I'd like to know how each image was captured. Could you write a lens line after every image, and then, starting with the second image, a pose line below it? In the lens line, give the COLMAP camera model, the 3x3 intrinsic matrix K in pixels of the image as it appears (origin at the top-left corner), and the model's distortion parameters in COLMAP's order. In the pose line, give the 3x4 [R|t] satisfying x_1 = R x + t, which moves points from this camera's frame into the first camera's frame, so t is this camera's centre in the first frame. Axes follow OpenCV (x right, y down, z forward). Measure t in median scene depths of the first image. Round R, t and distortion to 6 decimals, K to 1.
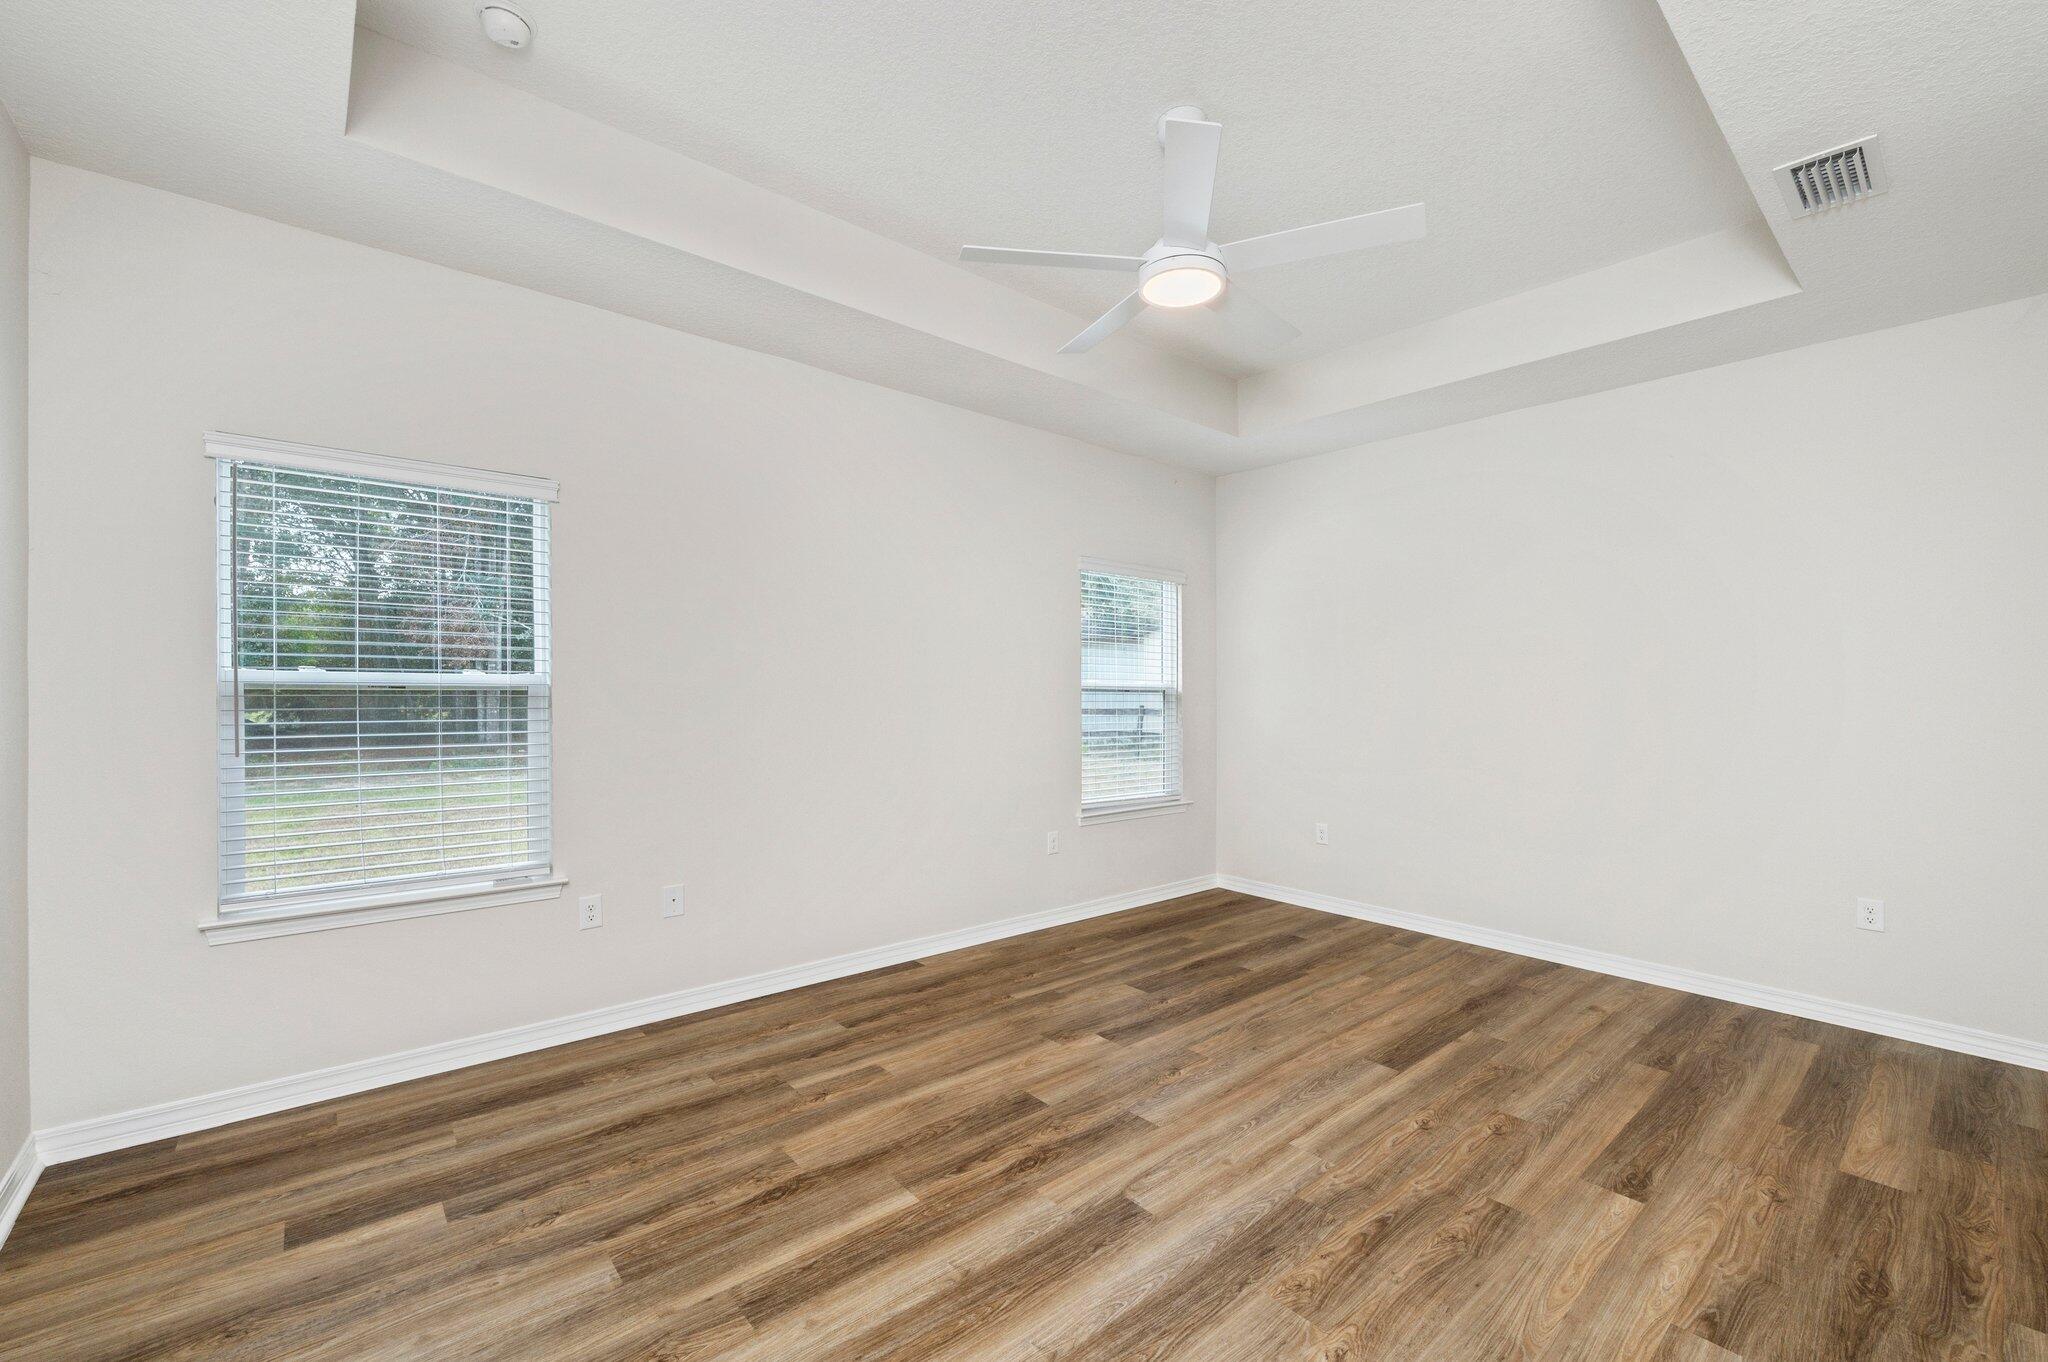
lens RADIAL K [[831.1, 0, 1024.1], [0, 831.1, 684.5], [0, 0, 1]] dist [-0.004343, 0.000654]
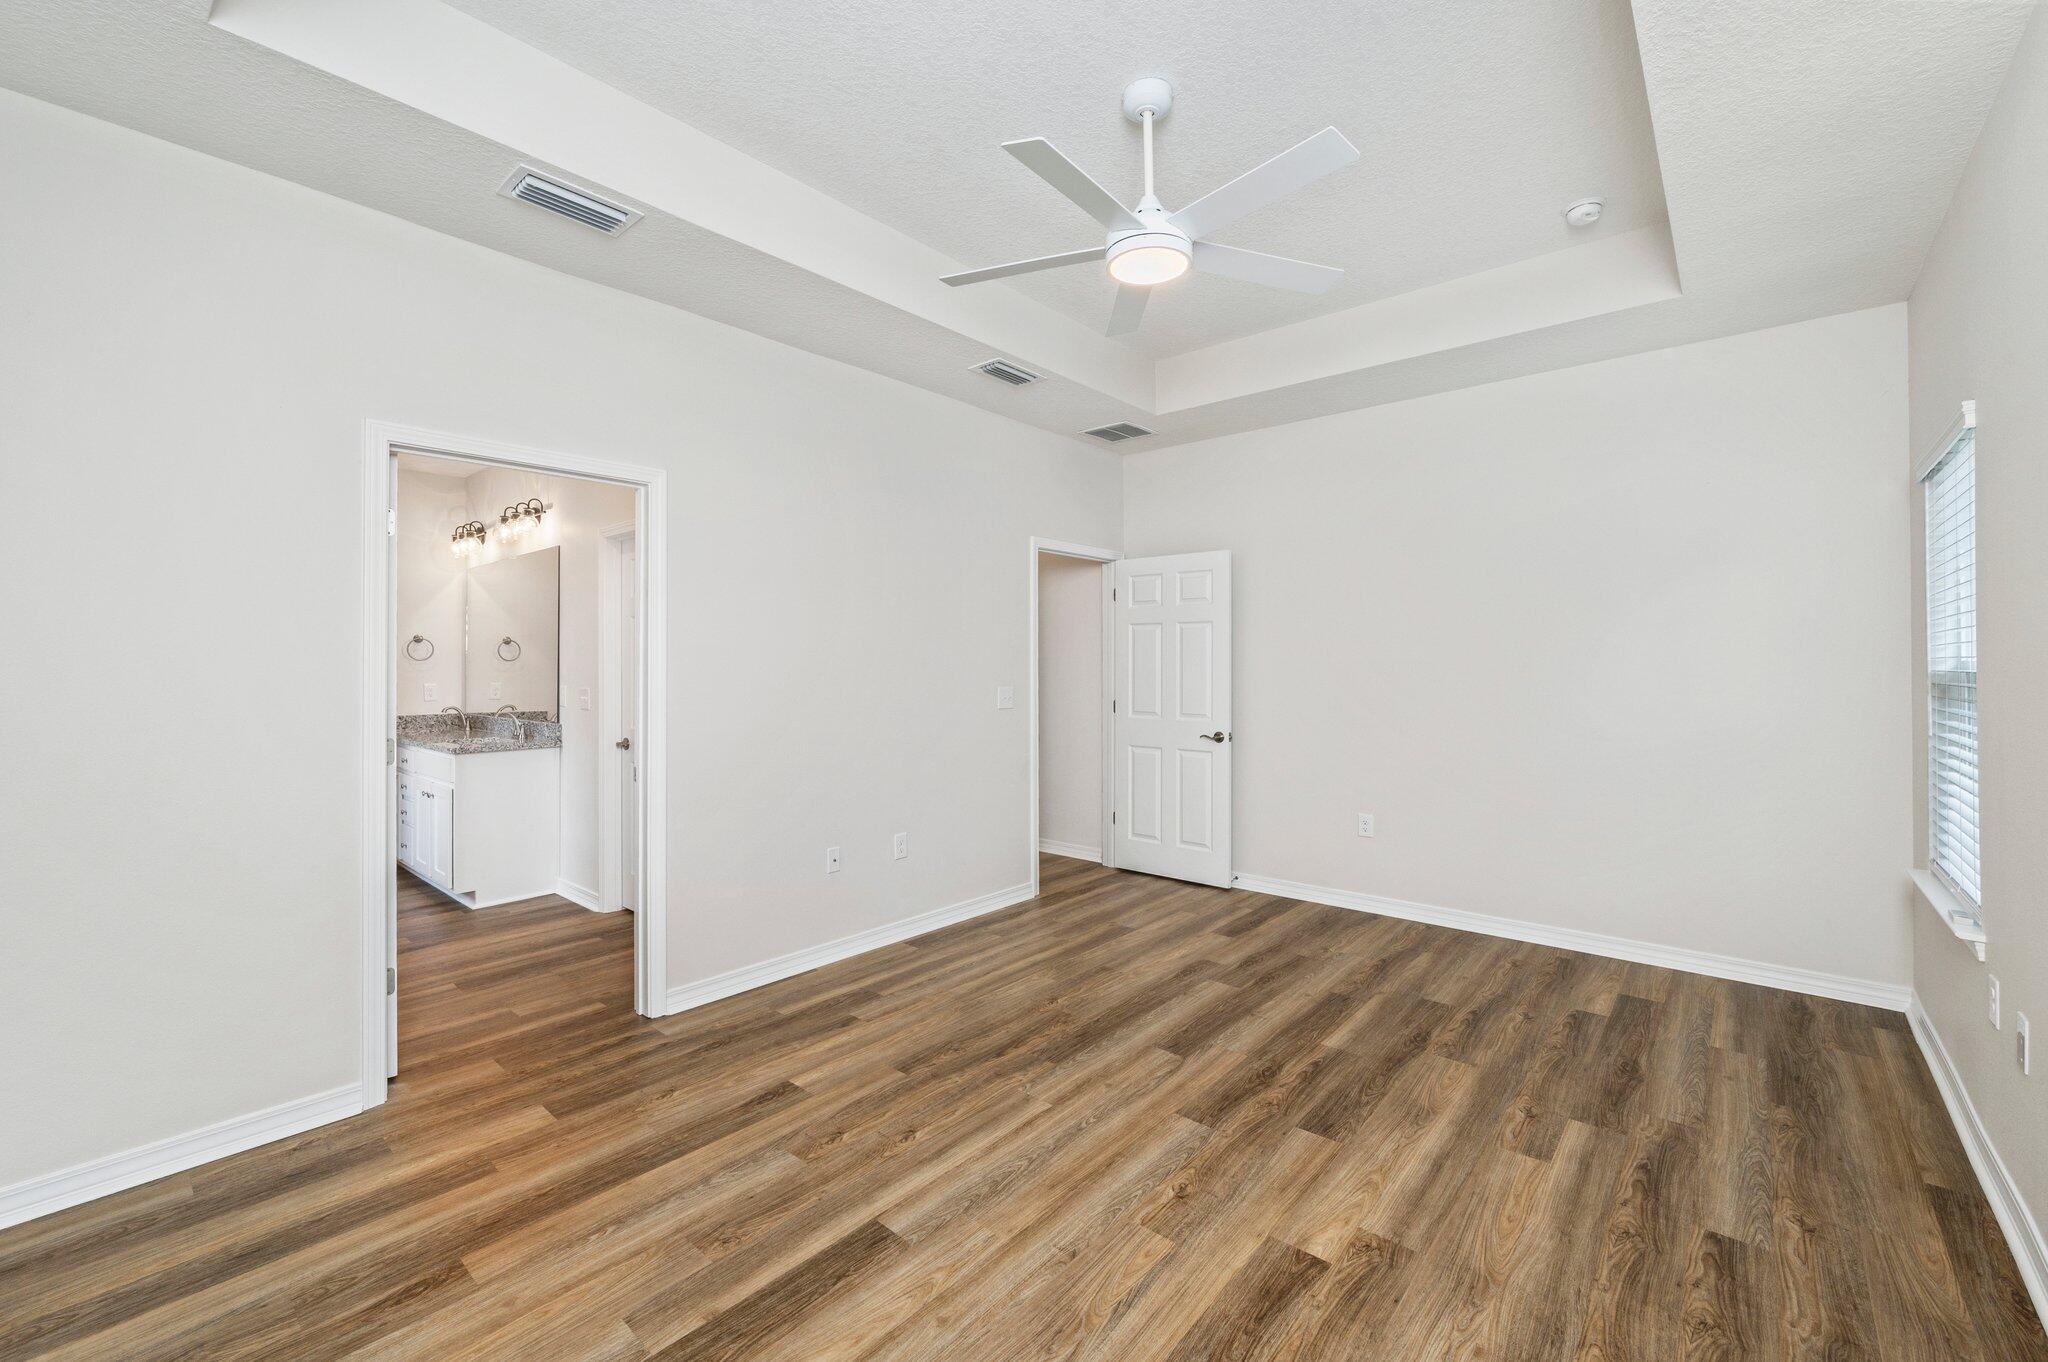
lens RADIAL K [[831.1, 0, 1023.4], [0, 831.1, 666.2], [0, 0, 1]] dist [-0.004343, 0.000654]
pose [[-0.987590, -0.006944, -0.156900, 0.513795], [-0.006187, 0.999967, -0.005317, -0.003107], [0.156932, -0.004281, -0.987600, 1.996952]]
